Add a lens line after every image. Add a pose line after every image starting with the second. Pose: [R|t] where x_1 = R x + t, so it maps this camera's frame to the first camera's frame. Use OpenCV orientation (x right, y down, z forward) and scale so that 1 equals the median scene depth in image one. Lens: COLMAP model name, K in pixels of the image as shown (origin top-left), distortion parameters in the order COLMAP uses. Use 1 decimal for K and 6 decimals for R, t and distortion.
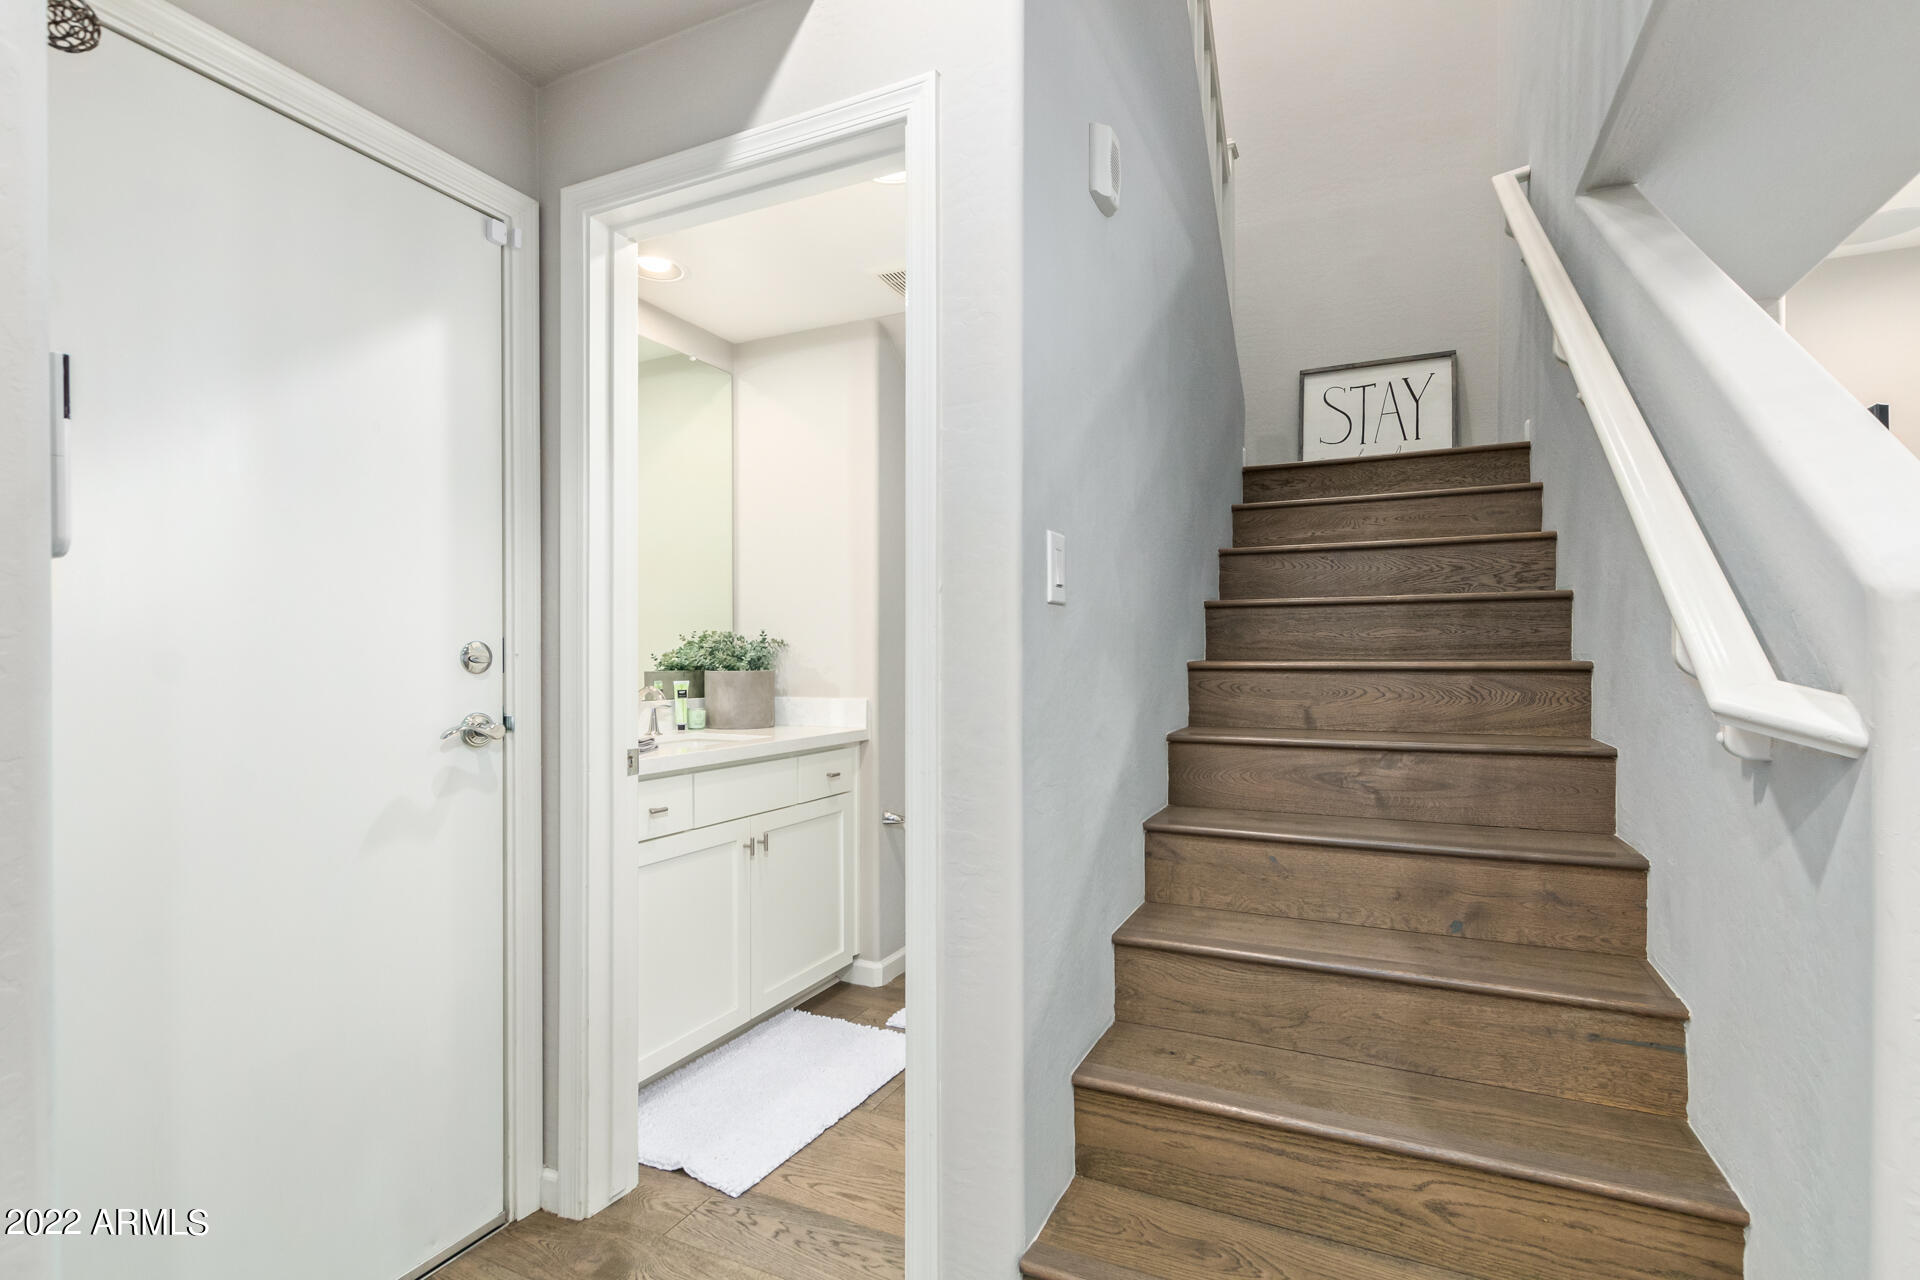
lens RADIAL K [[880.5, 0, 967.6], [0, 880.5, 663.8], [0, 0, 1]] dist [-0.030615, 0.004581]
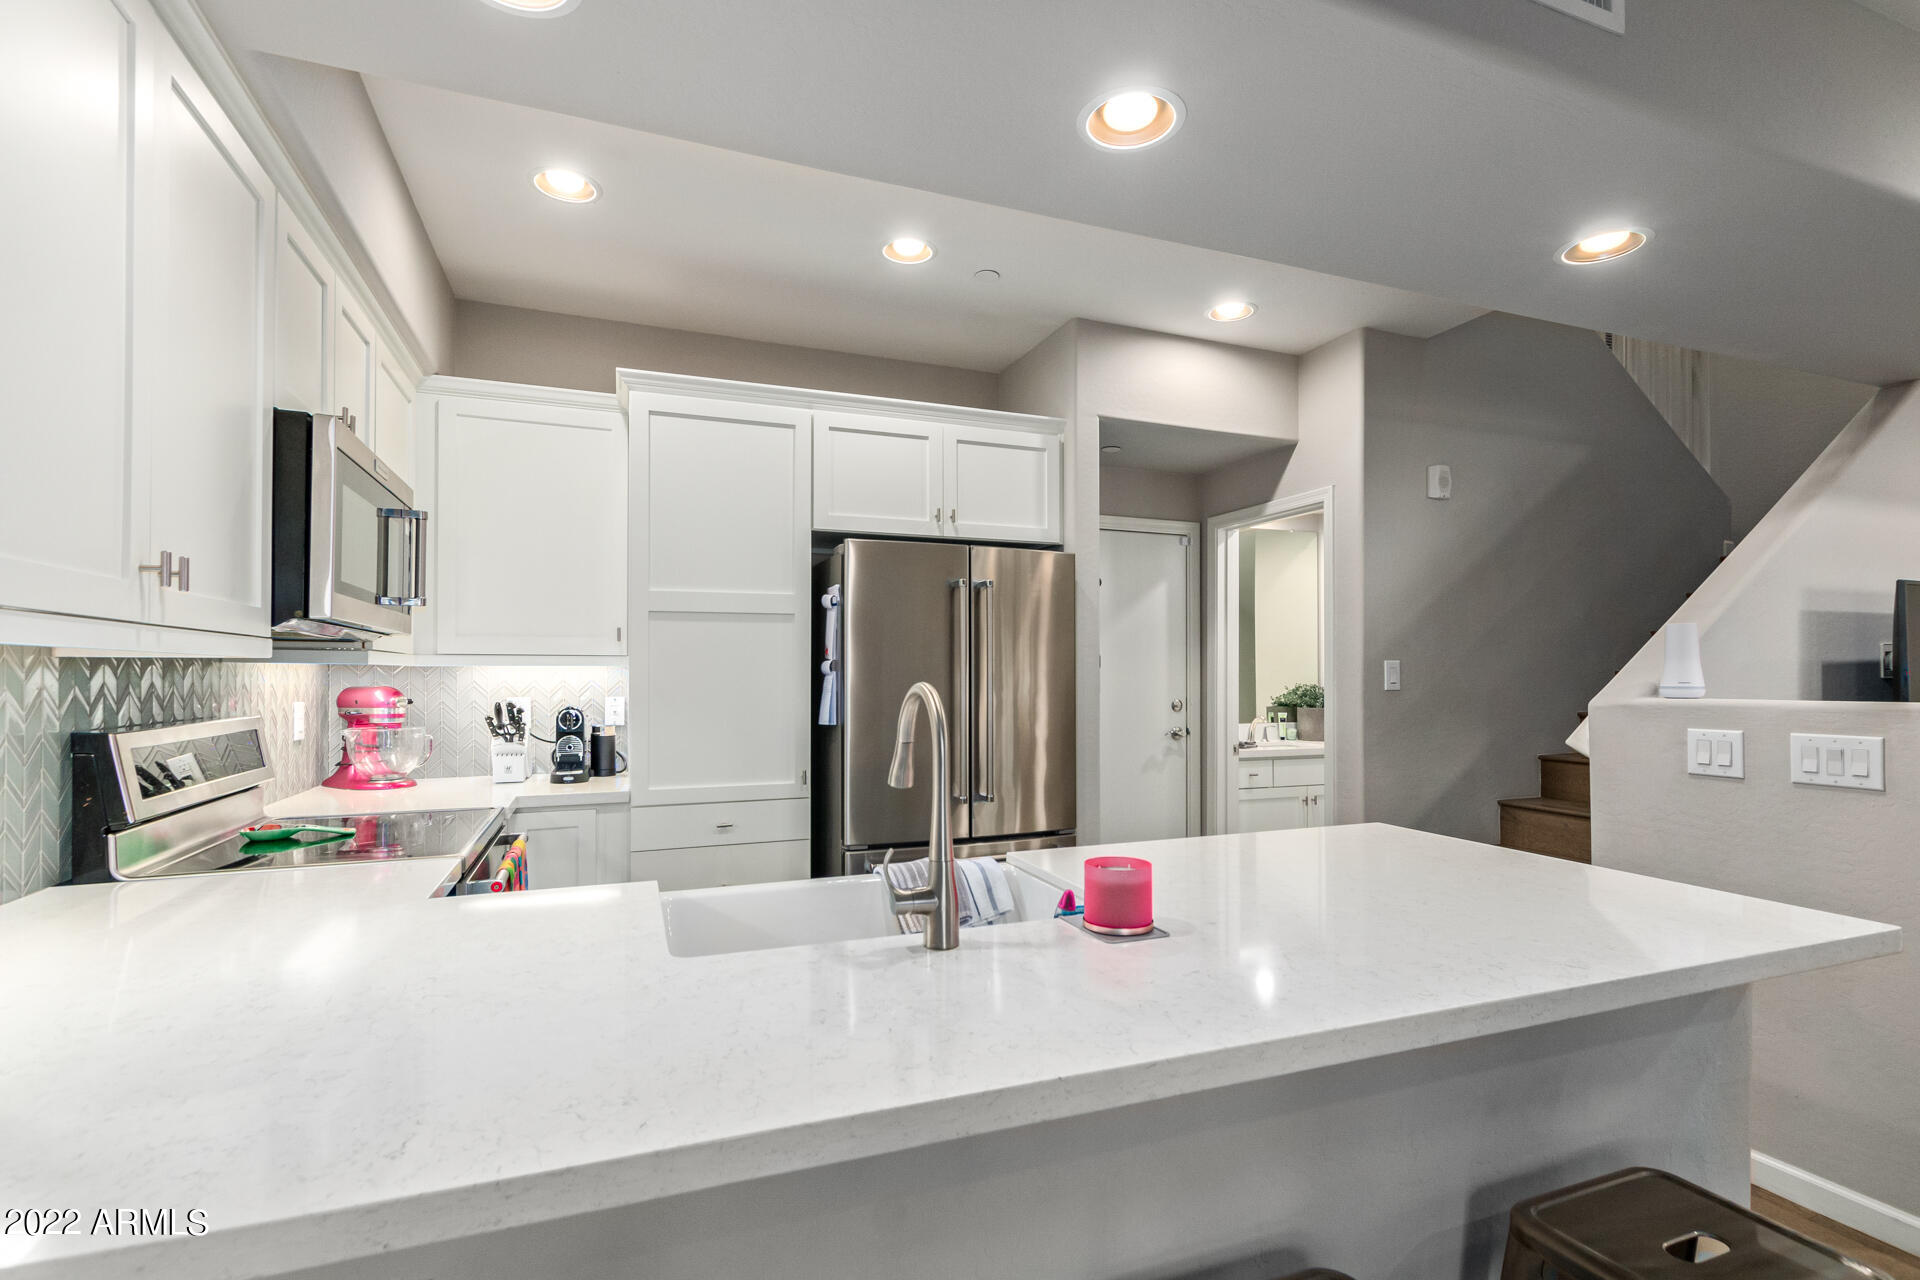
lens RADIAL K [[880.5, 0, 977.8], [0, 880.5, 672.0], [0, 0, 1]] dist [-0.030615, 0.004581]
pose [[0.730881, -0.000256, -0.682505, 0.444797], [-0.005915, 0.999960, -0.006710, -0.048125], [0.682480, 0.008941, 0.730850, -0.744020]]
